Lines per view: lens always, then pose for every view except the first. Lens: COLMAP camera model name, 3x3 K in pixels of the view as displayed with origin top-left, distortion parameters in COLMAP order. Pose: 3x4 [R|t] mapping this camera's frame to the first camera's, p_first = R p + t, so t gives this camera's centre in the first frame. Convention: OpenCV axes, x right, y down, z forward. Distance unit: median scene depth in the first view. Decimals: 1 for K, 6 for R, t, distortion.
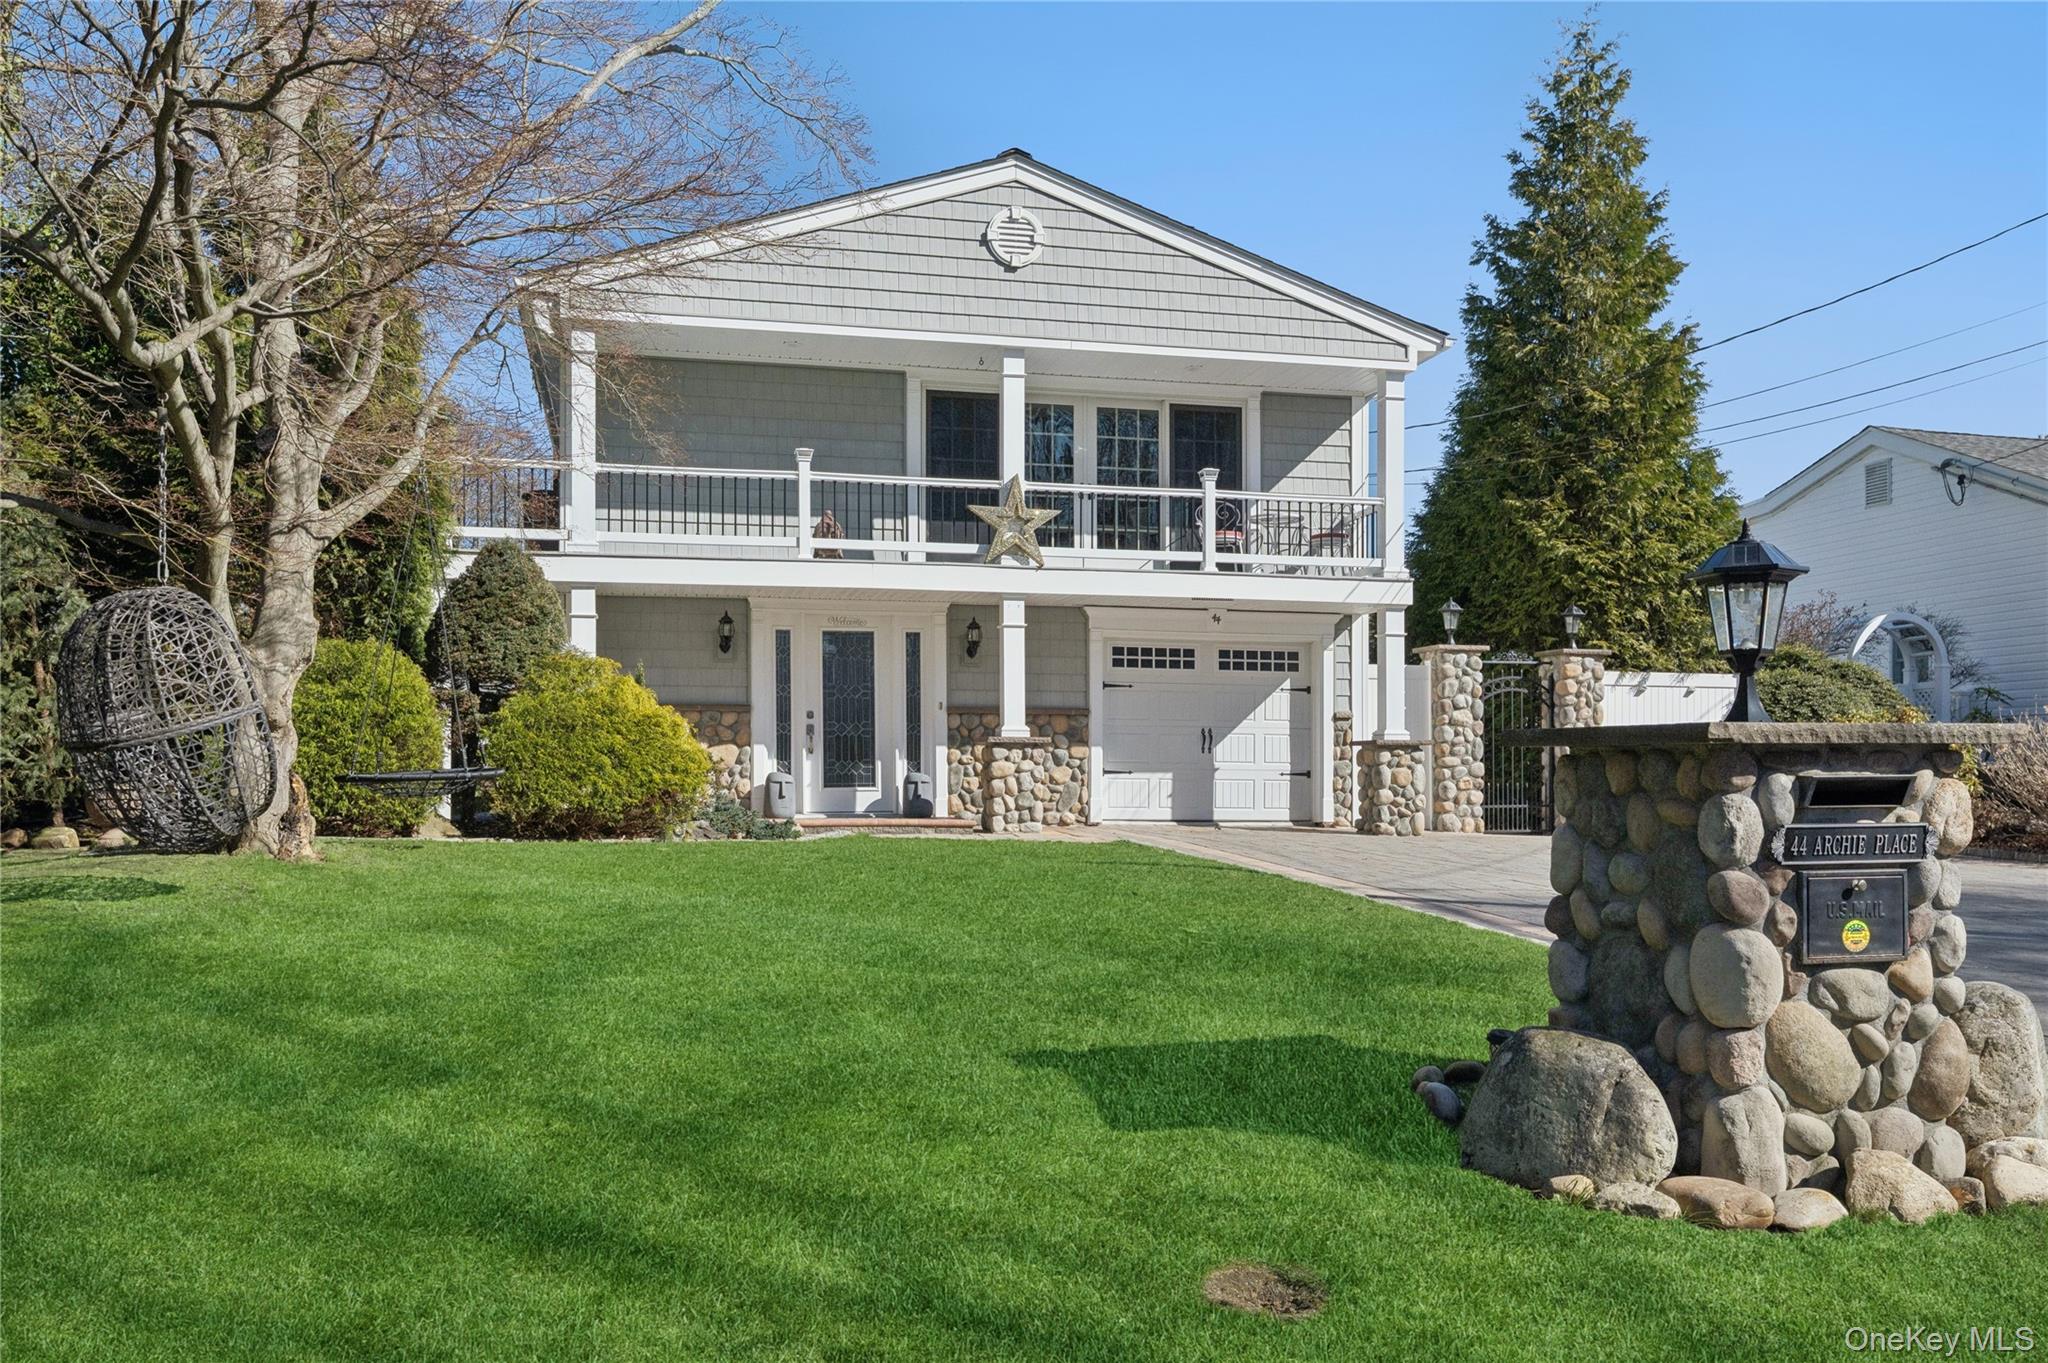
lens RADIAL K [[1977.8, 0, 1114.2], [0, 1977.8, 780.2], [0, 0, 1]] dist [0.010246, 0.006824]
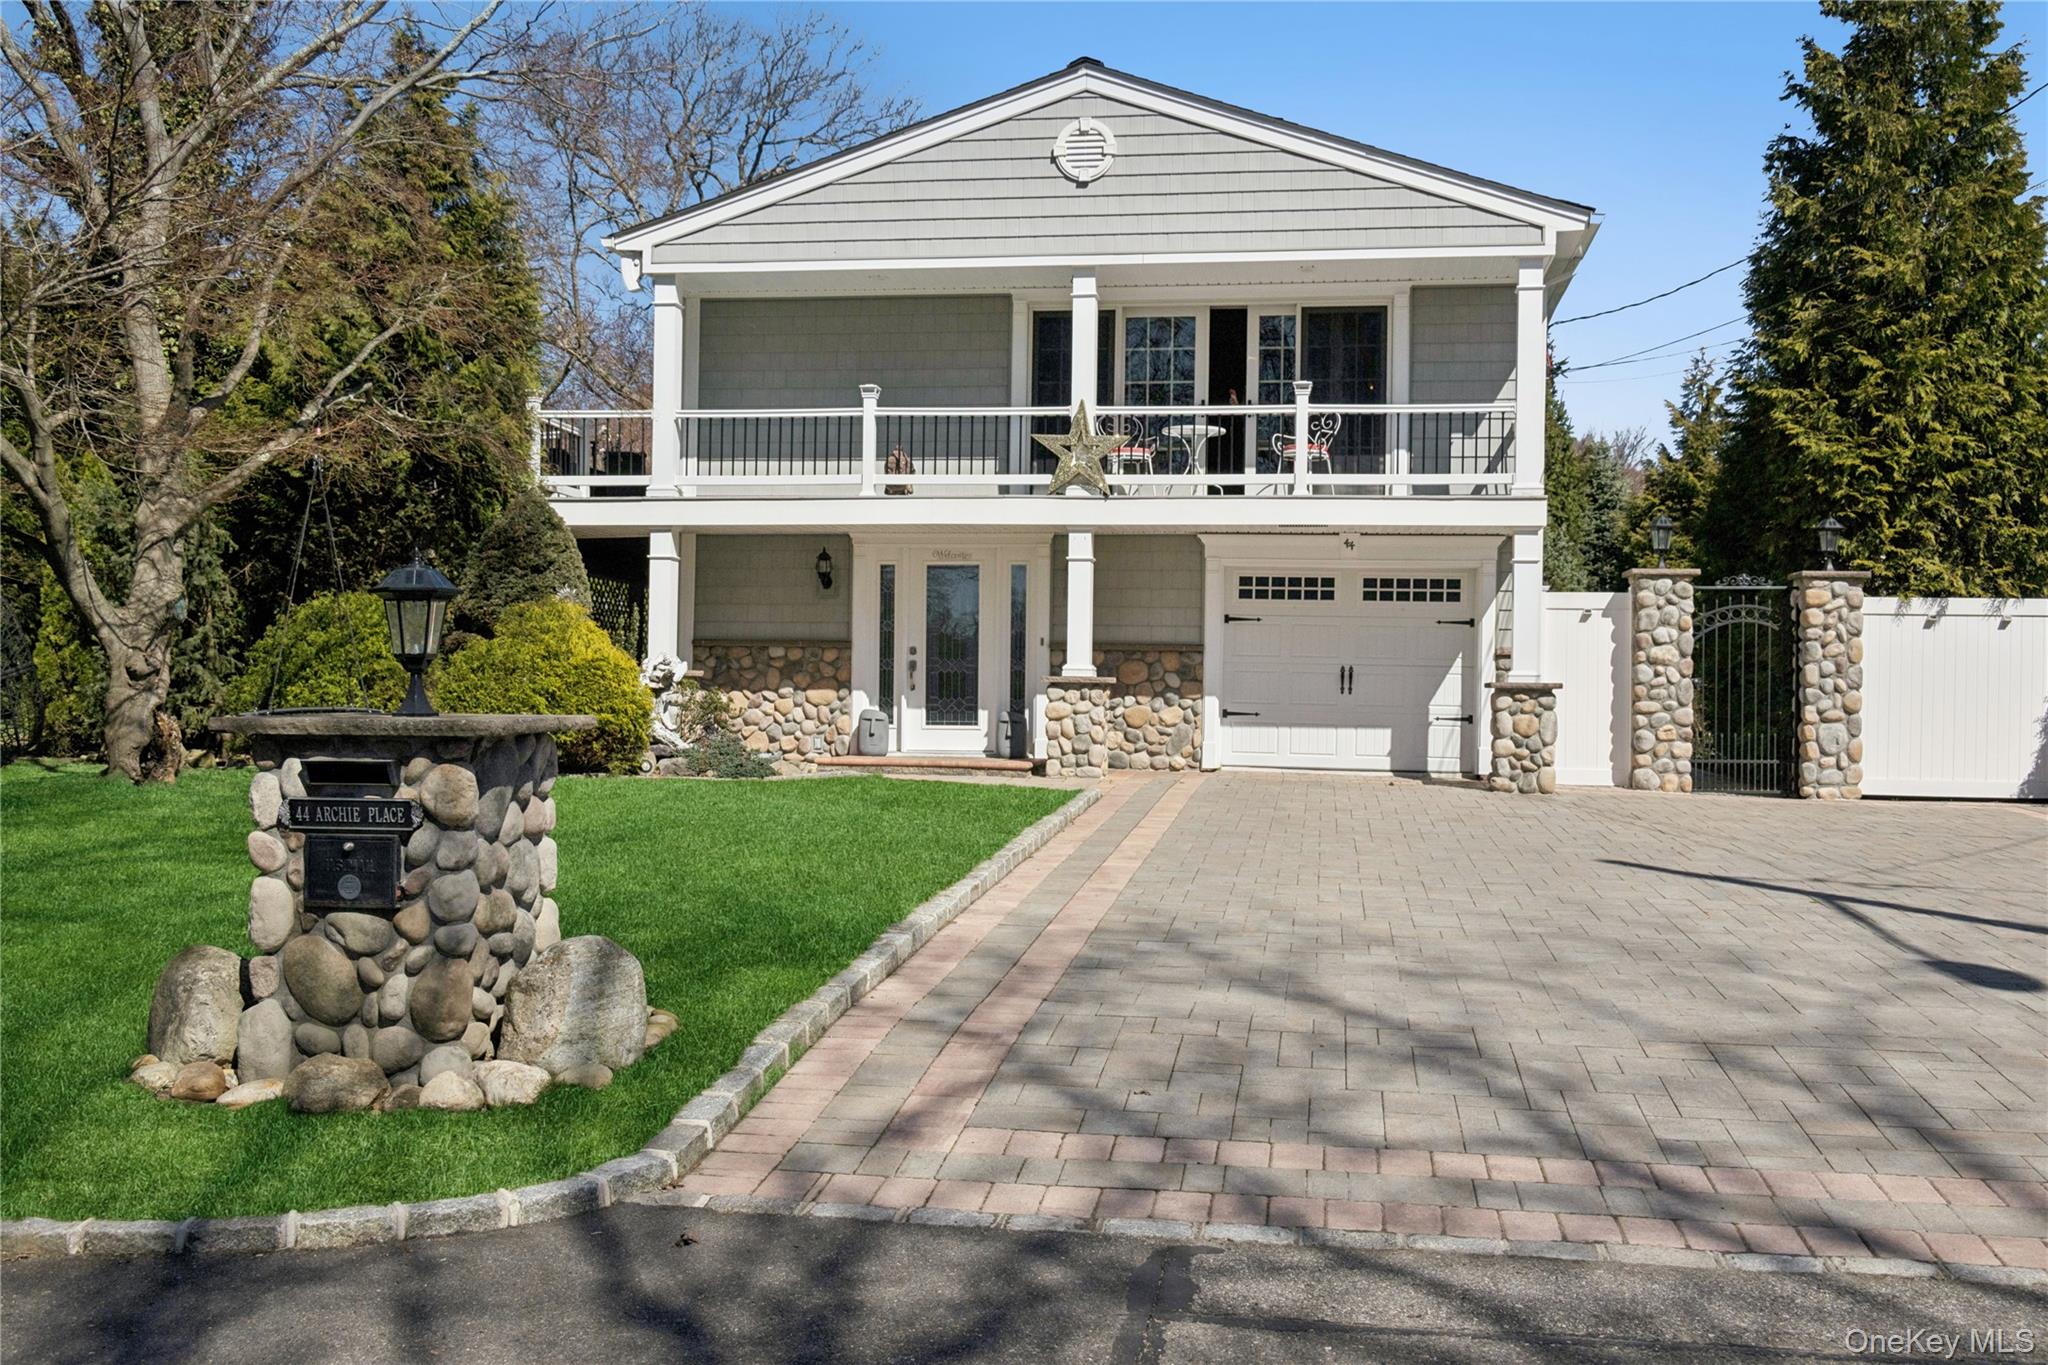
lens RADIAL K [[2451.2, 0, 1024.0], [0, 2451.2, 682.5], [0, 0, 1]] dist [0.019244, 0.008449]
pose [[0.892482, 0.010903, -0.450951, 0.437327], [-0.012764, 0.999918, -0.001087, -0.016564], [0.450903, 0.006726, 0.892548, -0.059200]]
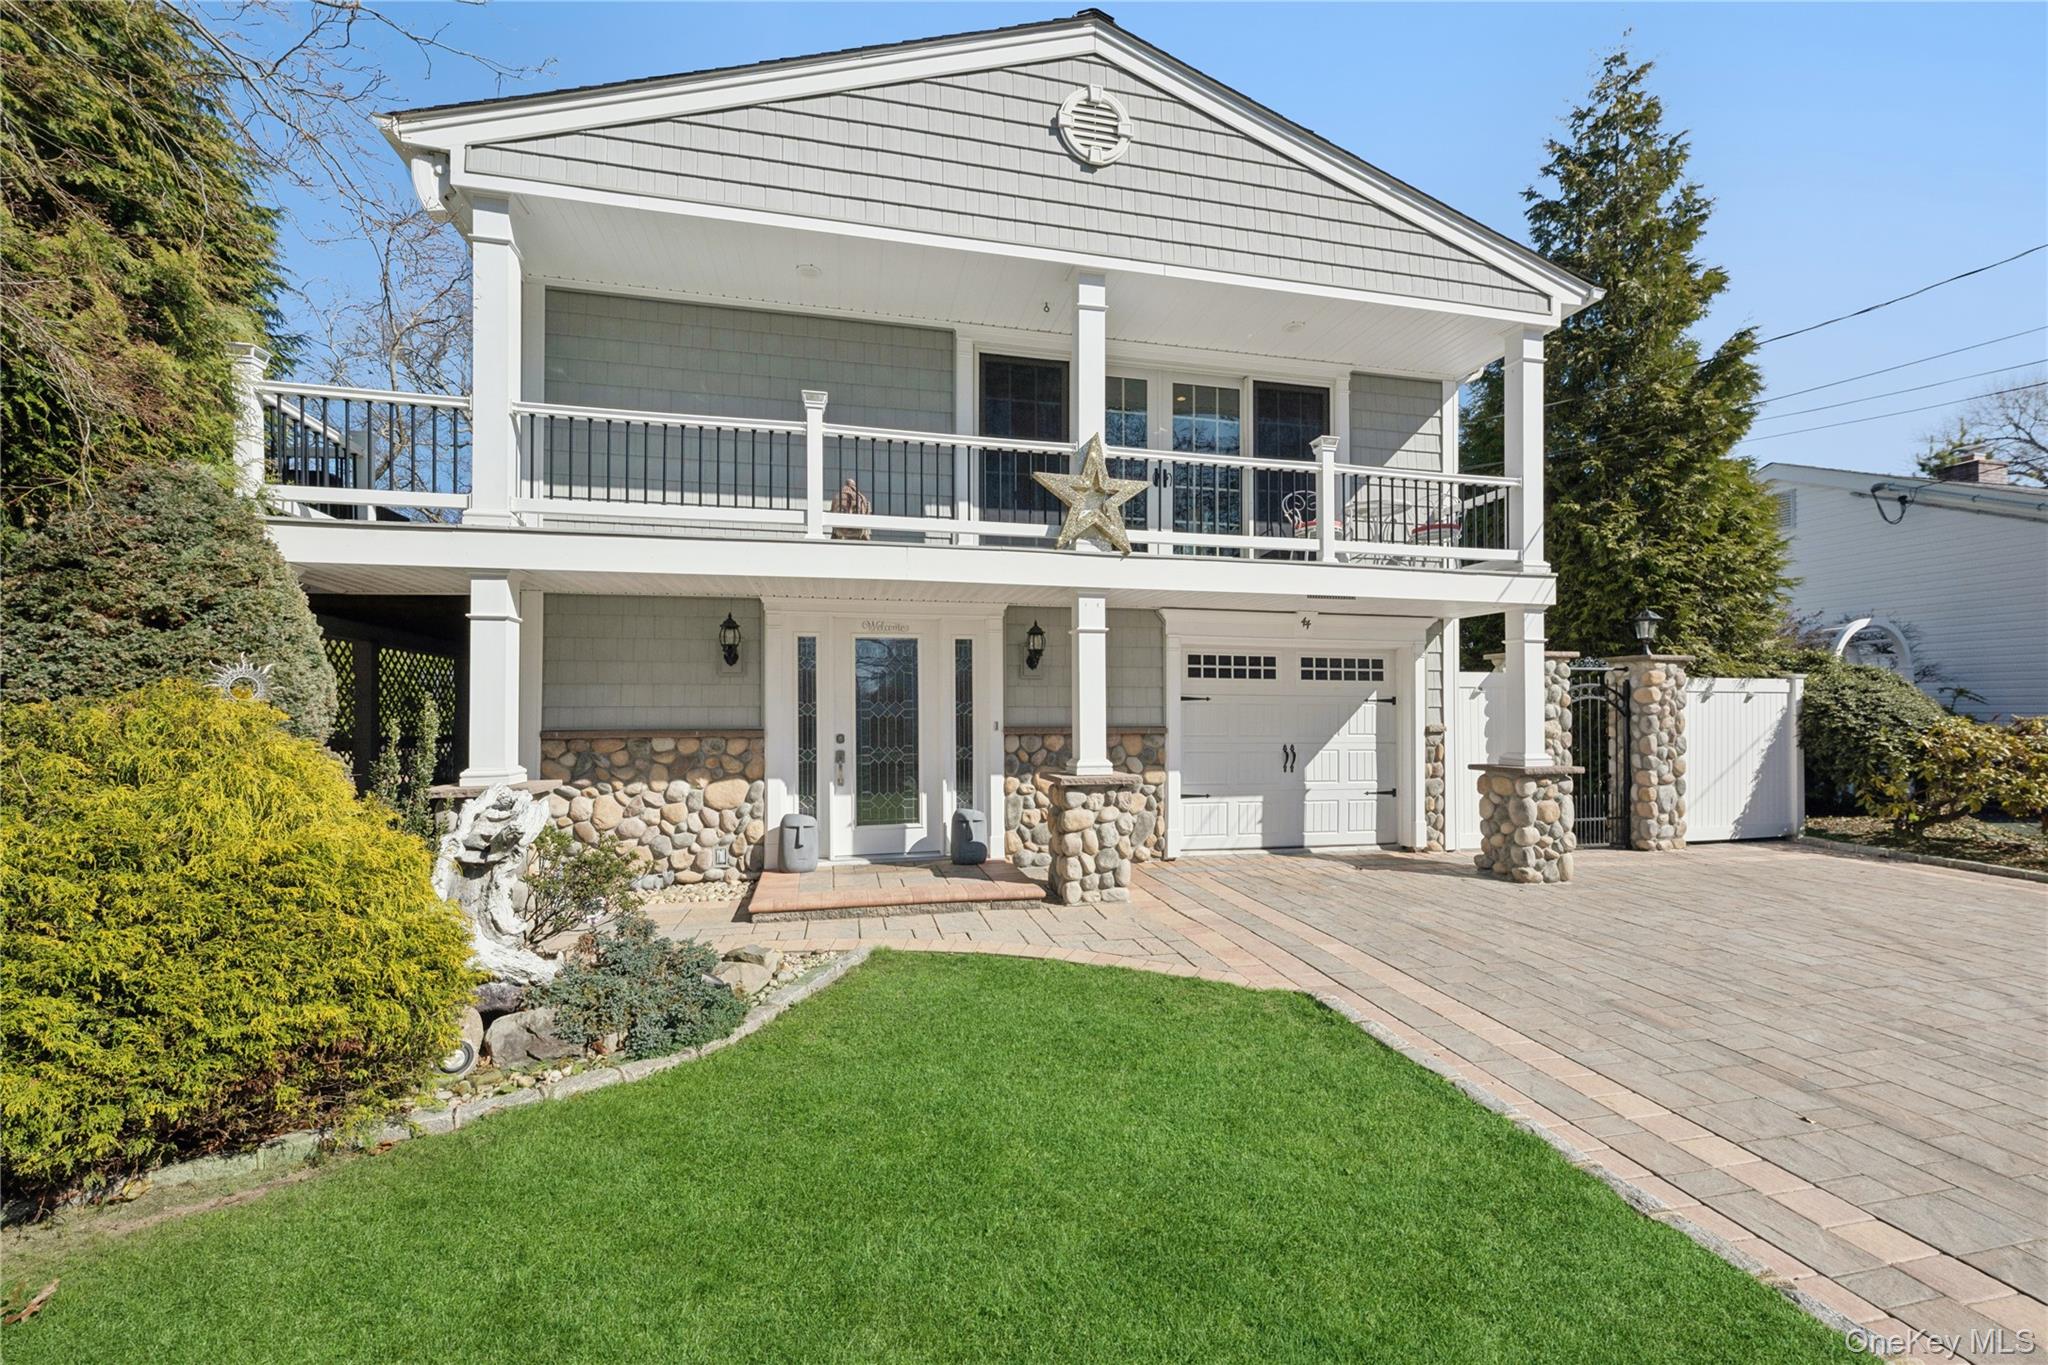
lens RADIAL K [[826.3, 0, 1018.8], [0, 826.3, 701.5], [0, 0, 1]] dist [0.000632, -0.000277]
pose [[0.998729, 0.000533, -0.050400, -0.060289], [-0.000517, 1.000000, 0.000329, -0.048270], [0.050401, -0.000302, 0.998729, 0.647184]]
